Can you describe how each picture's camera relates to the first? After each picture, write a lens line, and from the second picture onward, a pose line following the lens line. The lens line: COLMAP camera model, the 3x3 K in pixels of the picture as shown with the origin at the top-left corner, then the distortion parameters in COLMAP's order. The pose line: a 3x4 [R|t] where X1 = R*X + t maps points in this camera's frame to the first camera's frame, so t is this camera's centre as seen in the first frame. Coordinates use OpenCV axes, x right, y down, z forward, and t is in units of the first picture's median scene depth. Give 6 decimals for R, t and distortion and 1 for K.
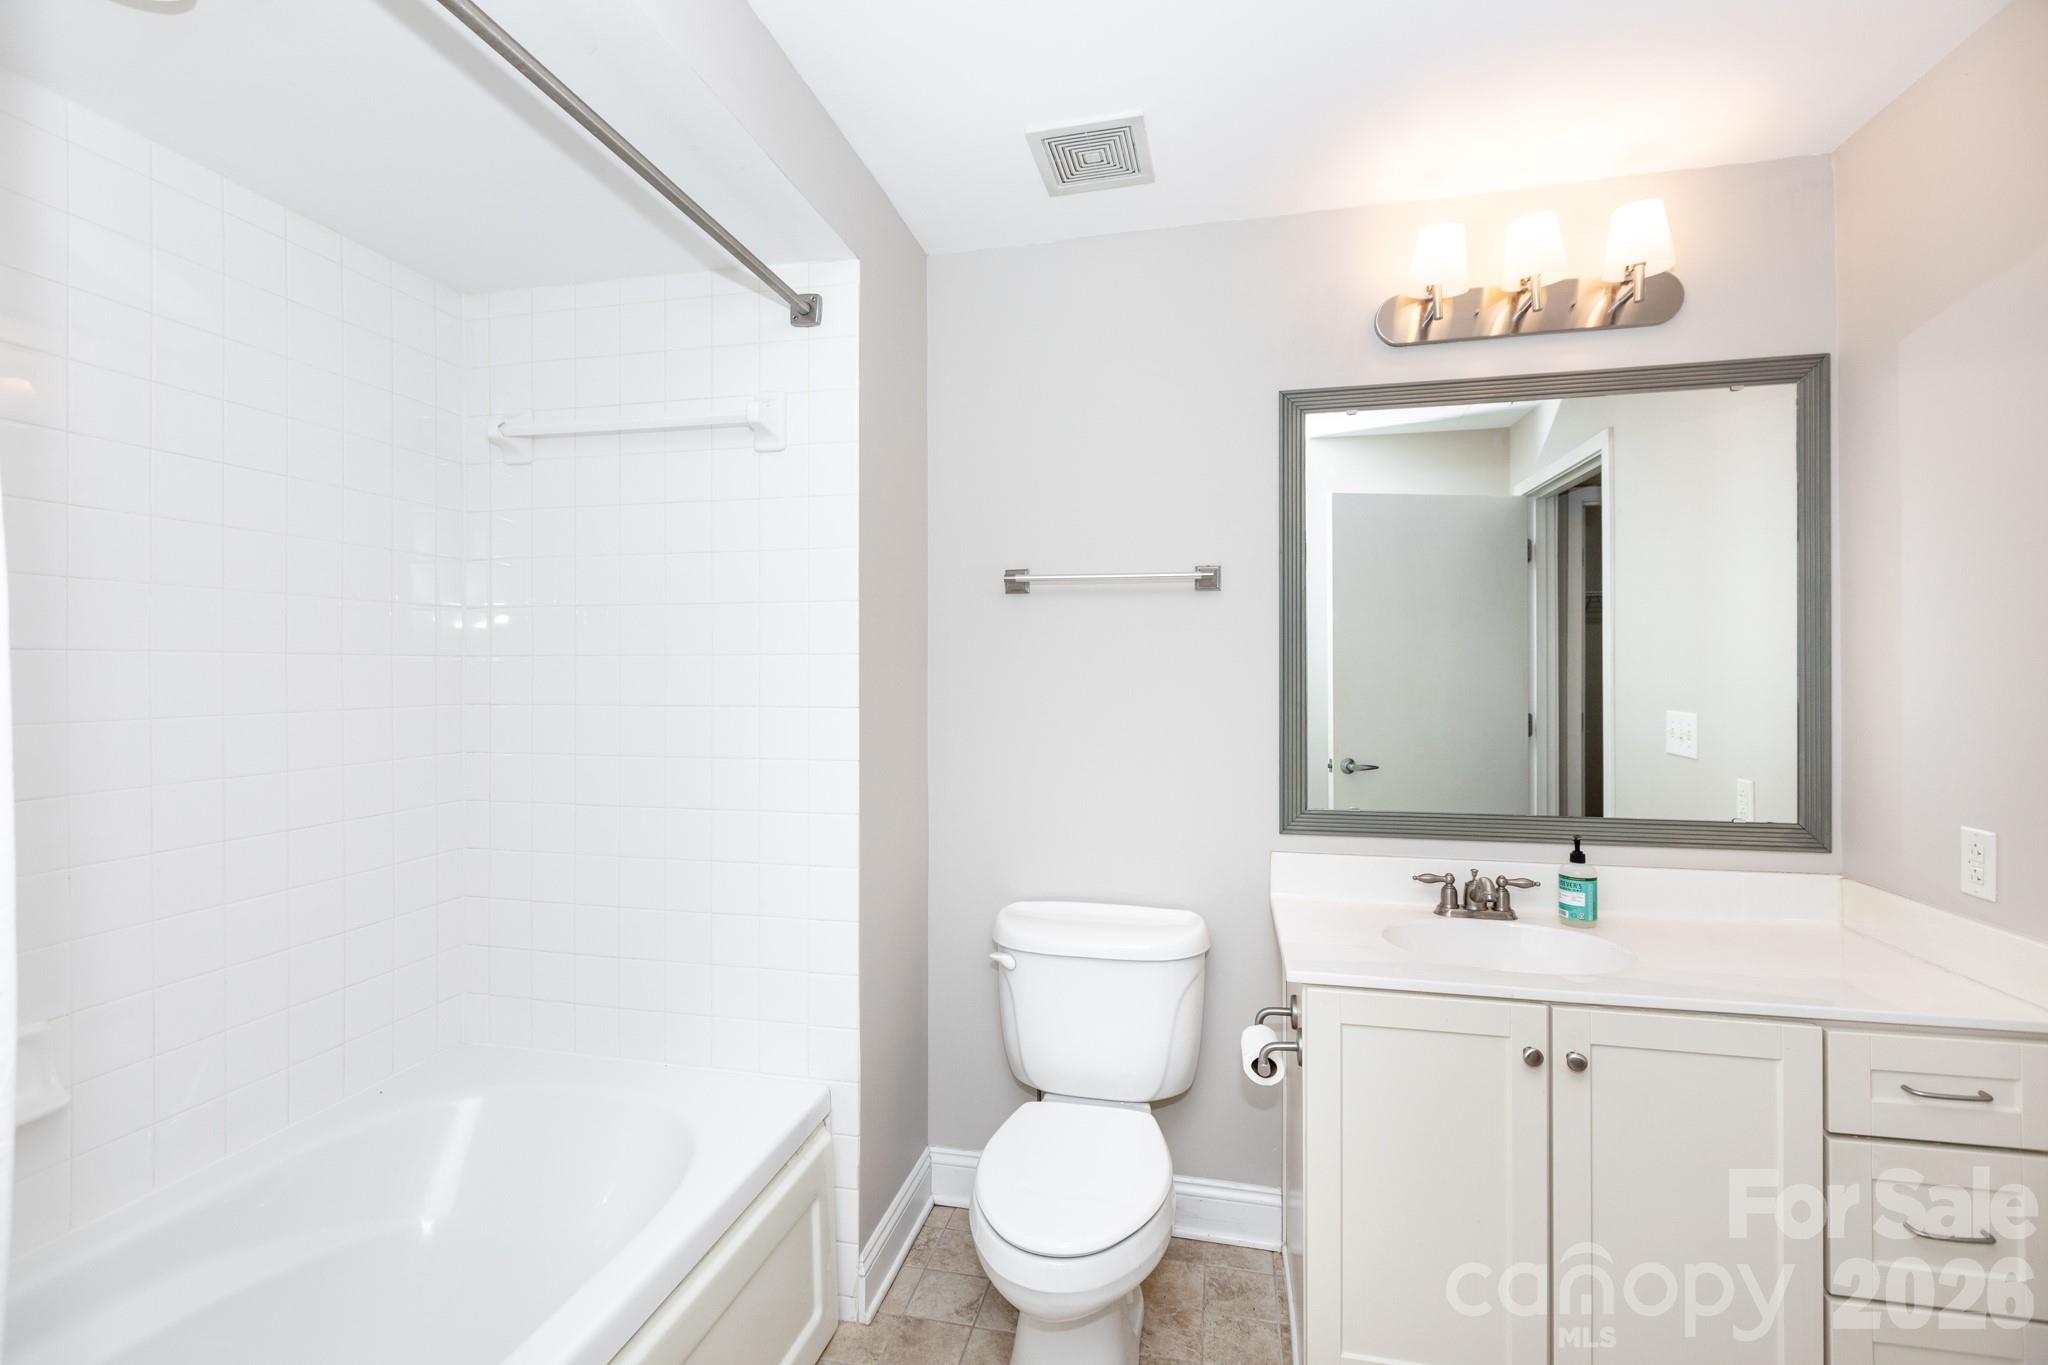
lens RADIAL K [[928.1, 0, 1017.4], [0, 928.1, 674.8], [0, 0, 1]] dist [-0.001432, 0.000254]
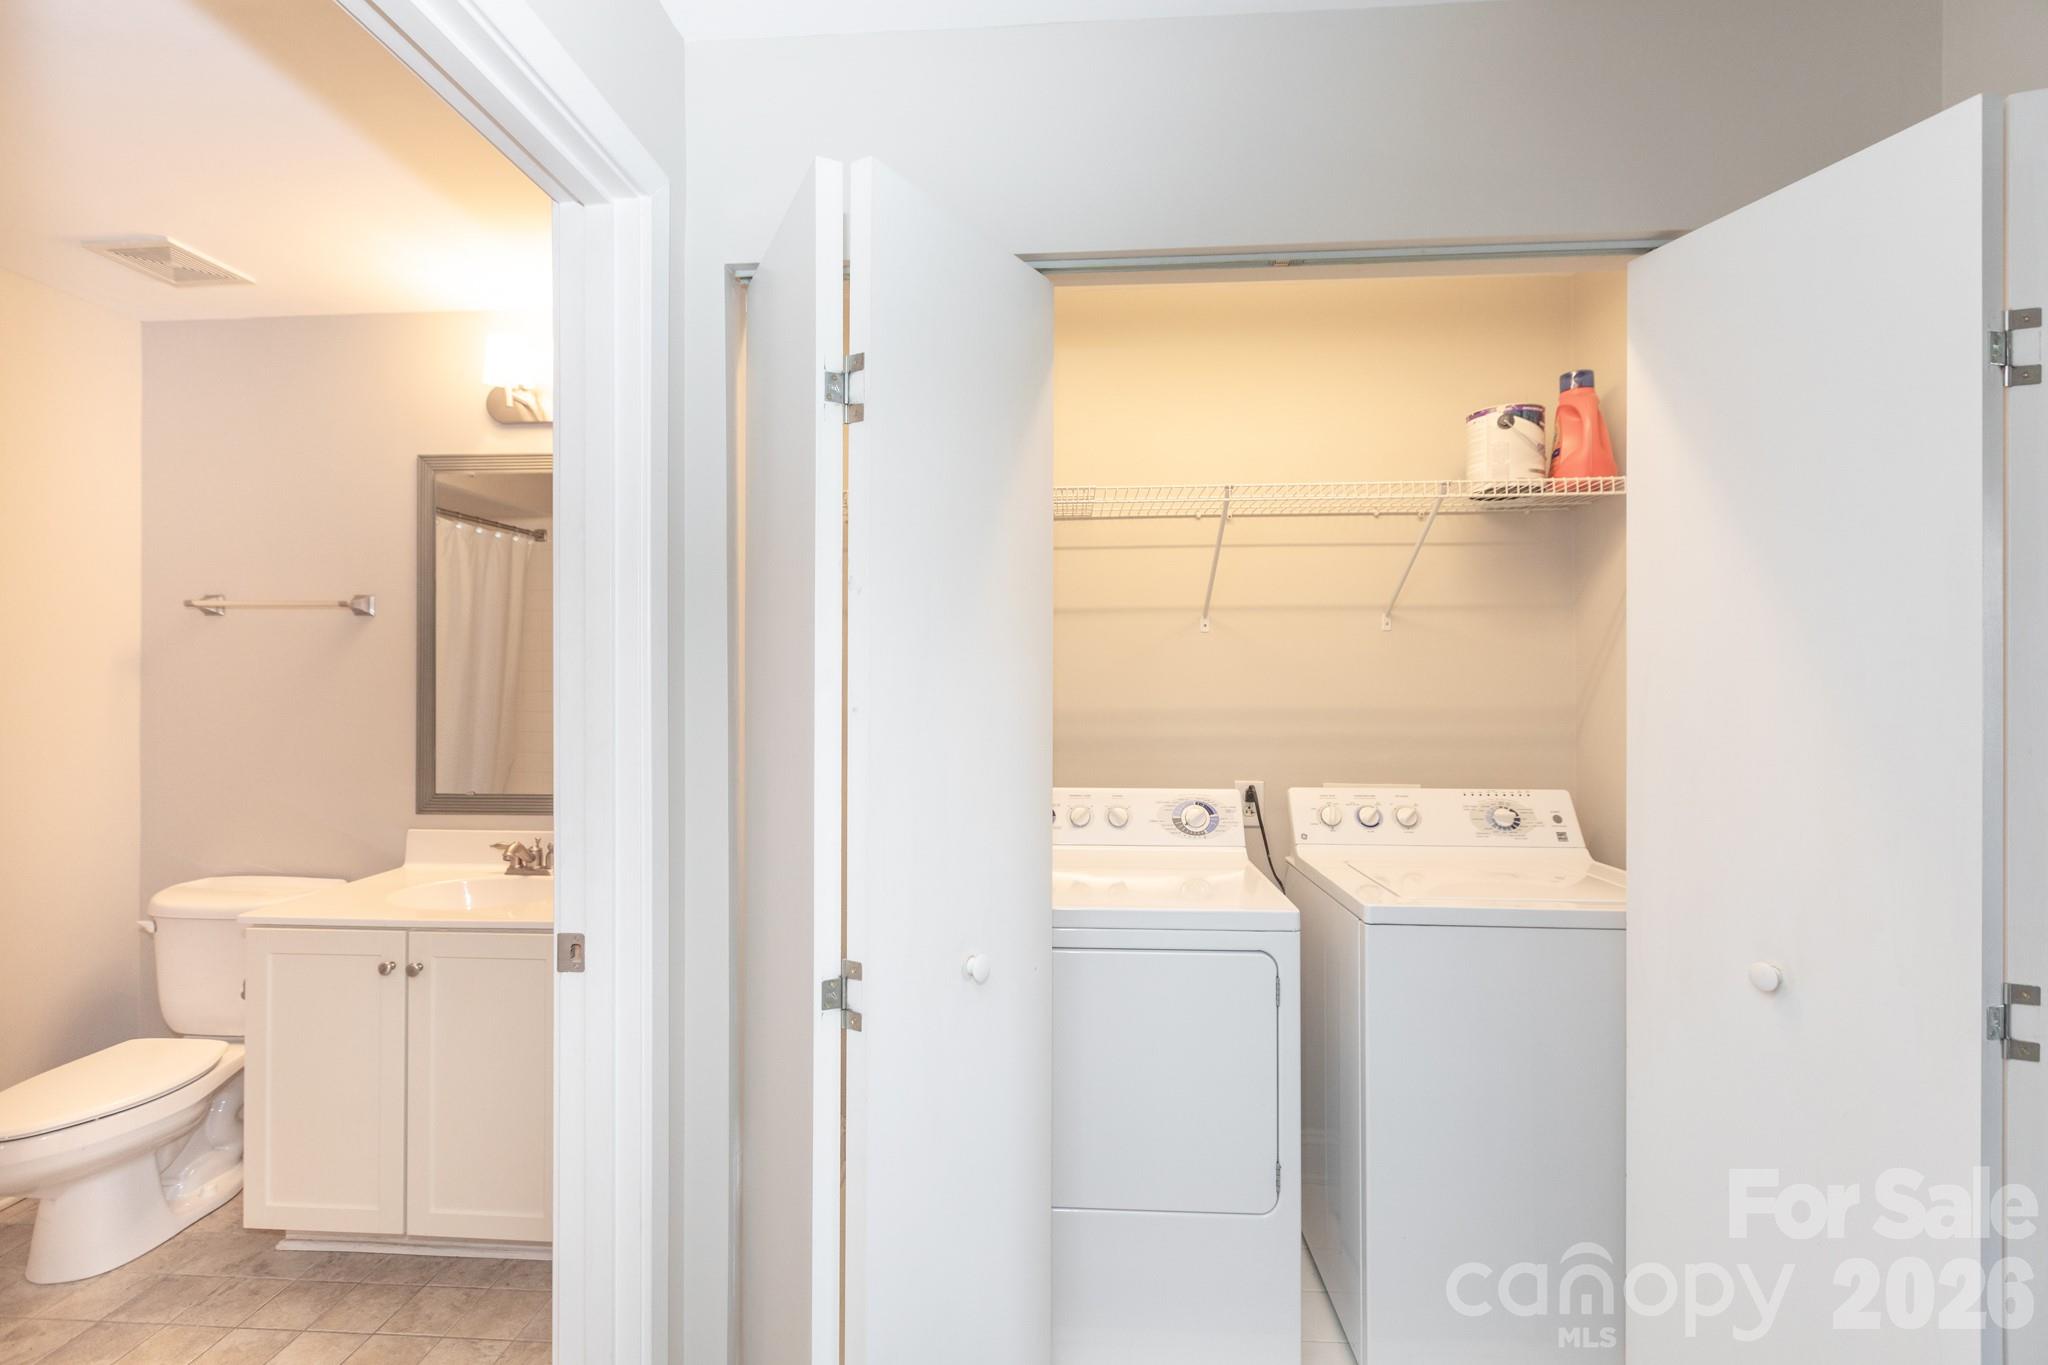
lens RADIAL K [[928.1, 0, 1017.4], [0, 928.1, 674.8], [0, 0, 1]] dist [-0.001432, 0.000254]
pose [[0.986625, 0.001709, 0.162995, 0.897206], [-0.002076, 0.999996, 0.002081, -0.019935], [-0.162991, -0.002392, 0.986625, -0.362088]]
